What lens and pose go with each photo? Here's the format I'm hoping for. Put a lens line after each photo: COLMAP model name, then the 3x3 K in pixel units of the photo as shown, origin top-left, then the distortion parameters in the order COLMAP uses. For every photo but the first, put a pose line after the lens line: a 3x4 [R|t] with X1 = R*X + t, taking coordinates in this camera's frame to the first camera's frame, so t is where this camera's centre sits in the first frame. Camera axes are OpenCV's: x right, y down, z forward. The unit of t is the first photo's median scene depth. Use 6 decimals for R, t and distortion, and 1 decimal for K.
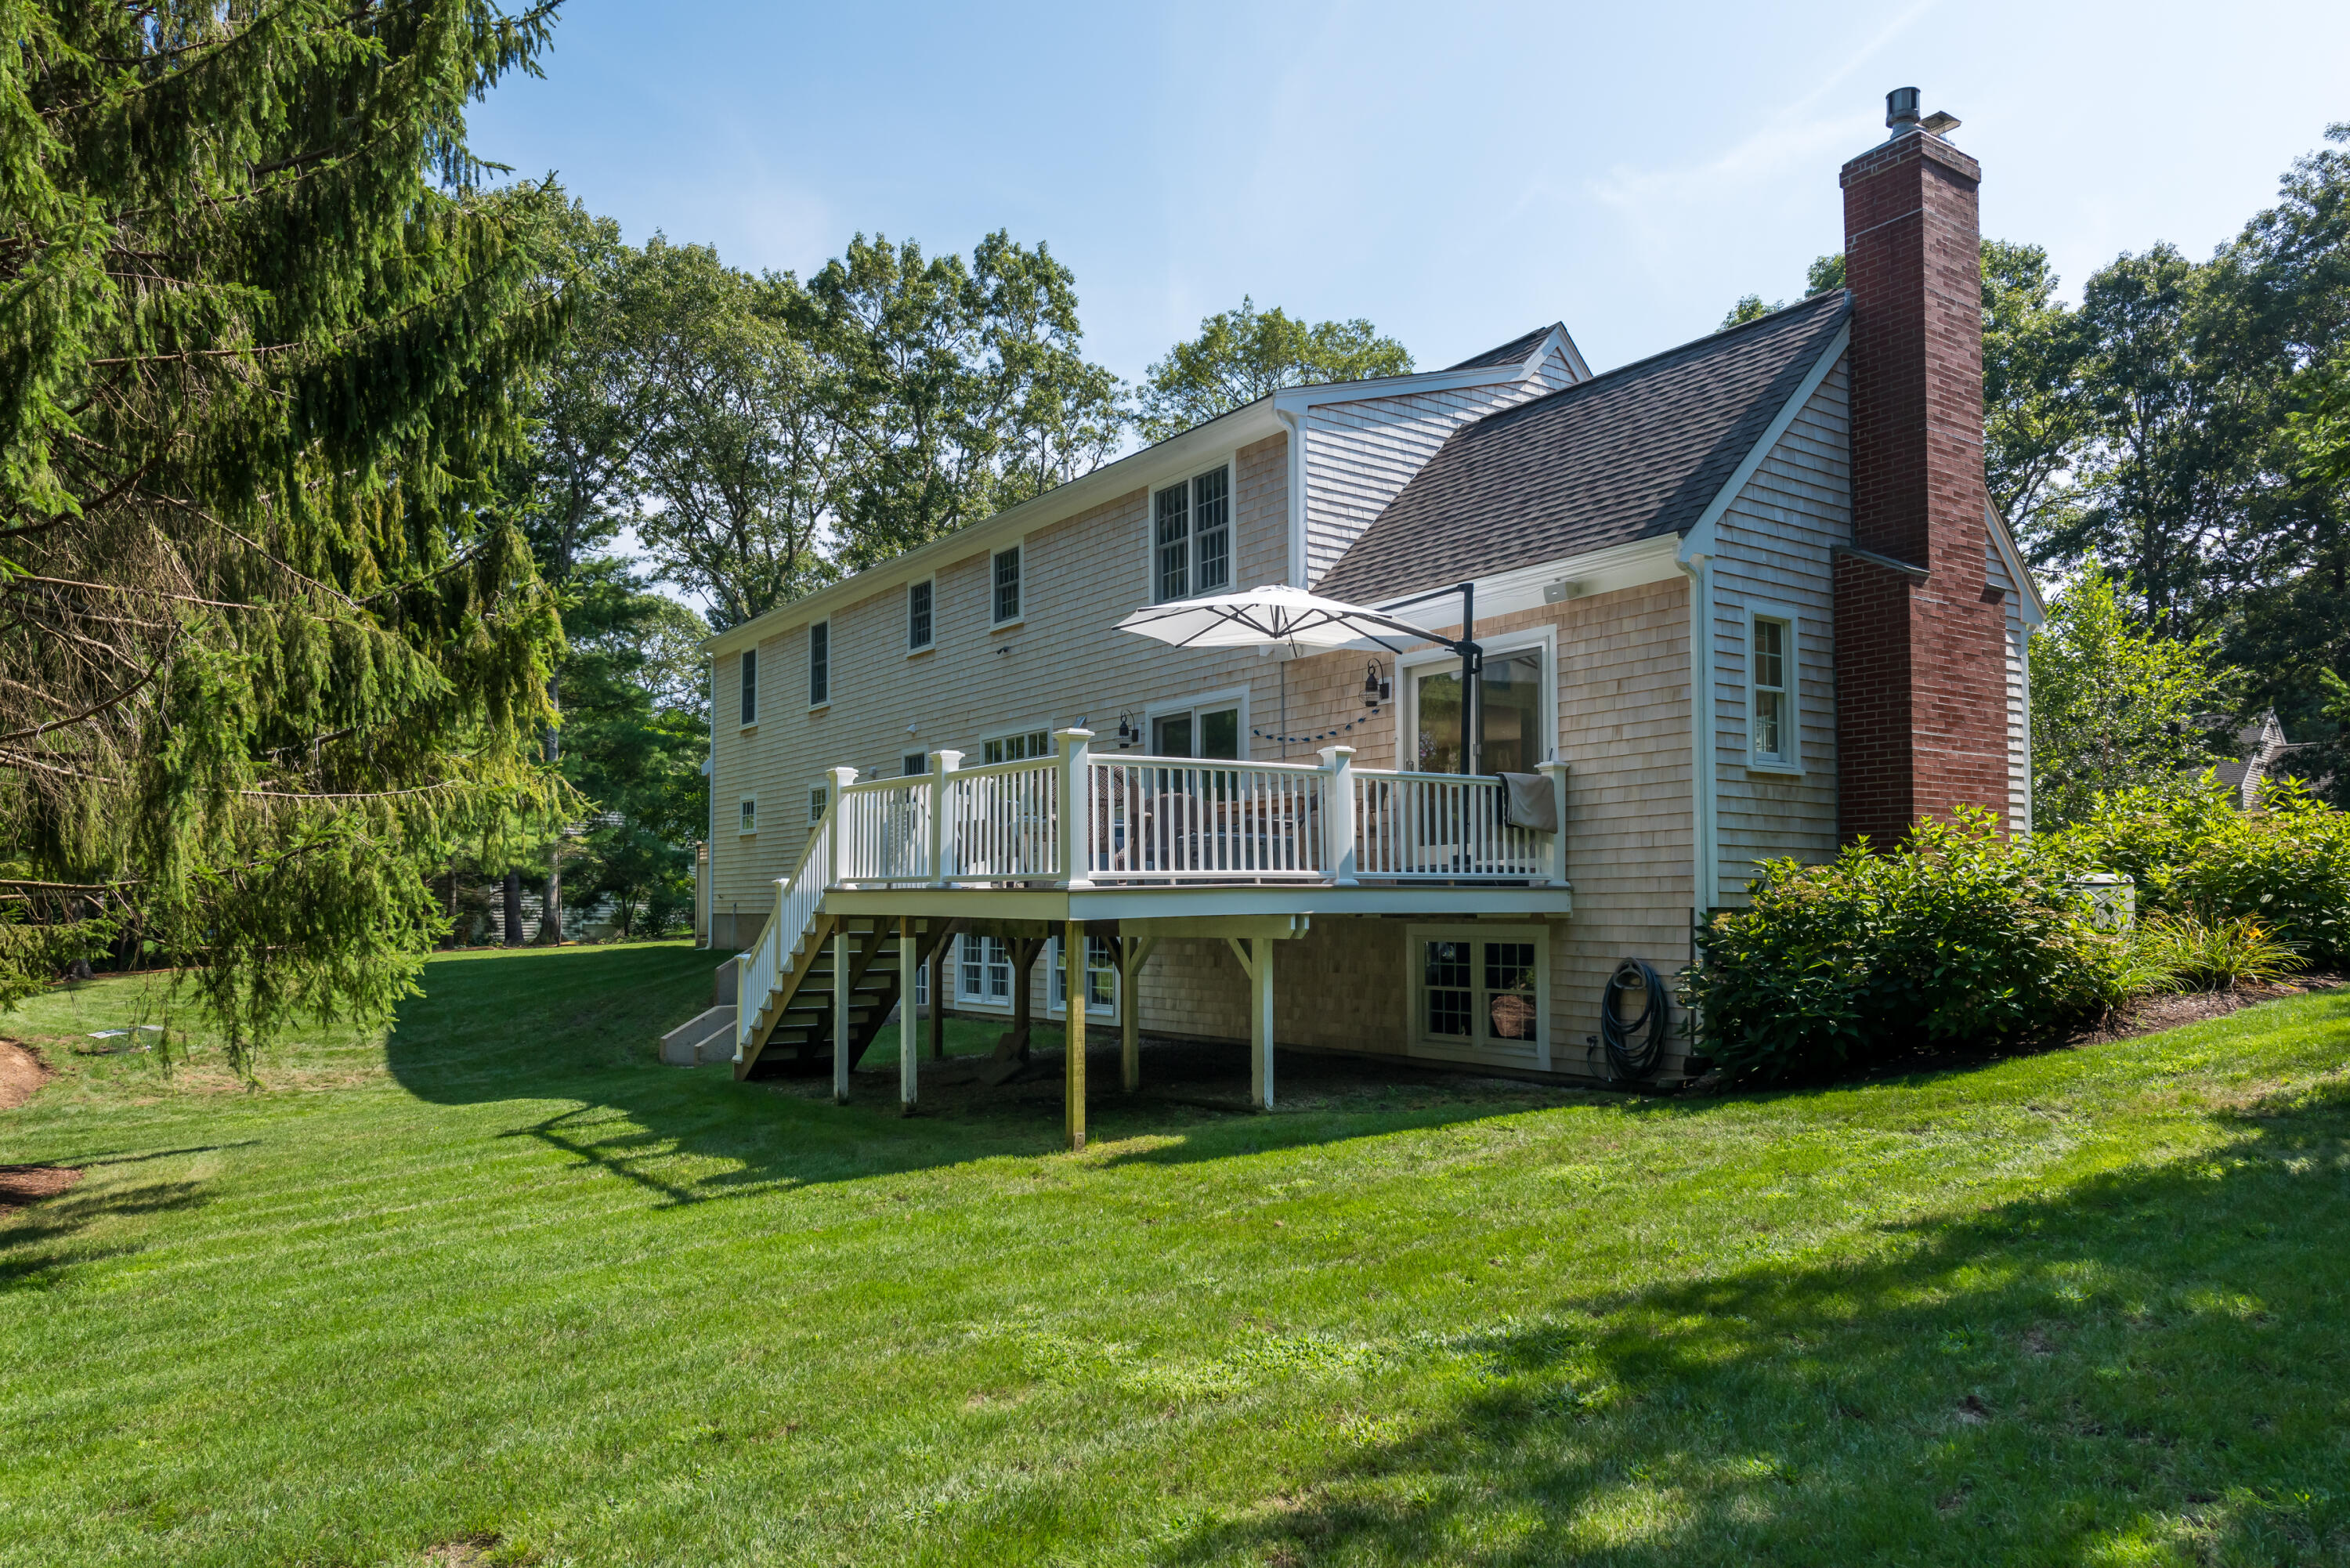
lens RADIAL K [[1613.3, 0, 1206.8], [0, 1613.3, 880.4], [0, 0, 1]] dist [-0.005234, -0.004389]
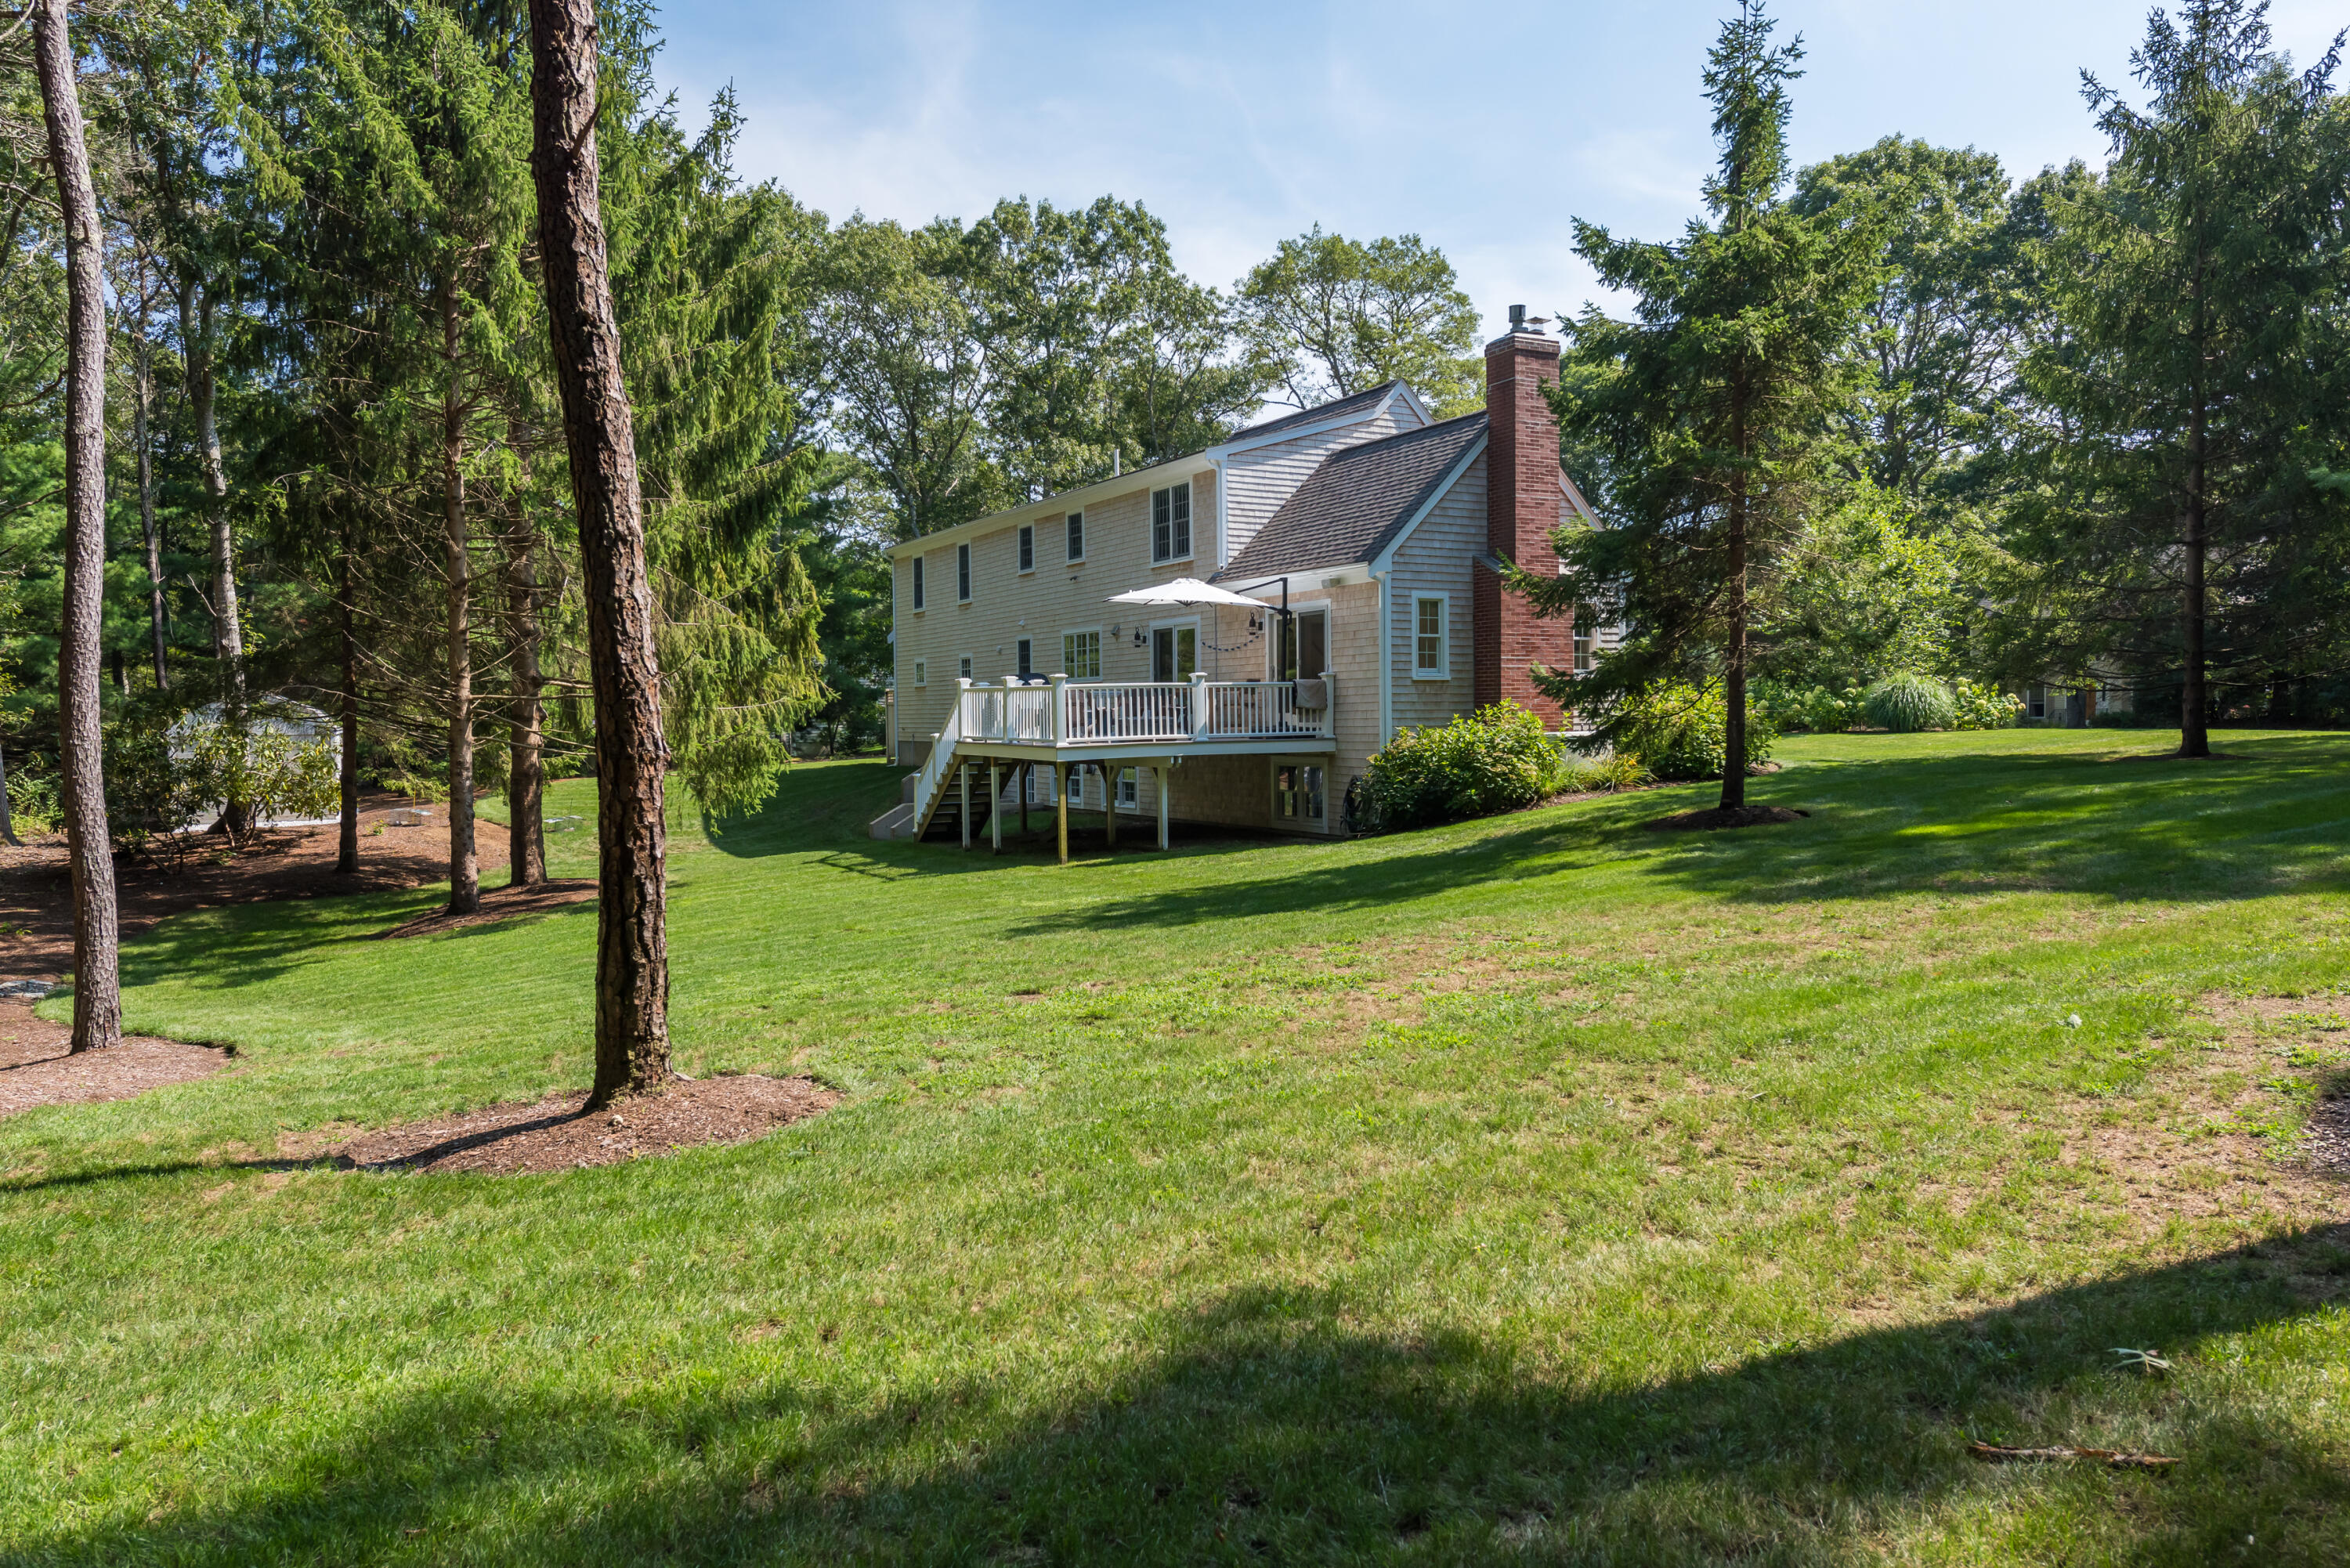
lens RADIAL K [[1559.8, 0, 1174.5], [0, 1559.8, 773.6], [0, 0, 1]] dist [-0.047573, -0.001278]
pose [[0.992709, -0.006017, -0.120386, 0.243514], [0.012805, 0.998366, 0.055698, -0.055860], [0.119854, -0.056834, 0.991163, -0.806259]]
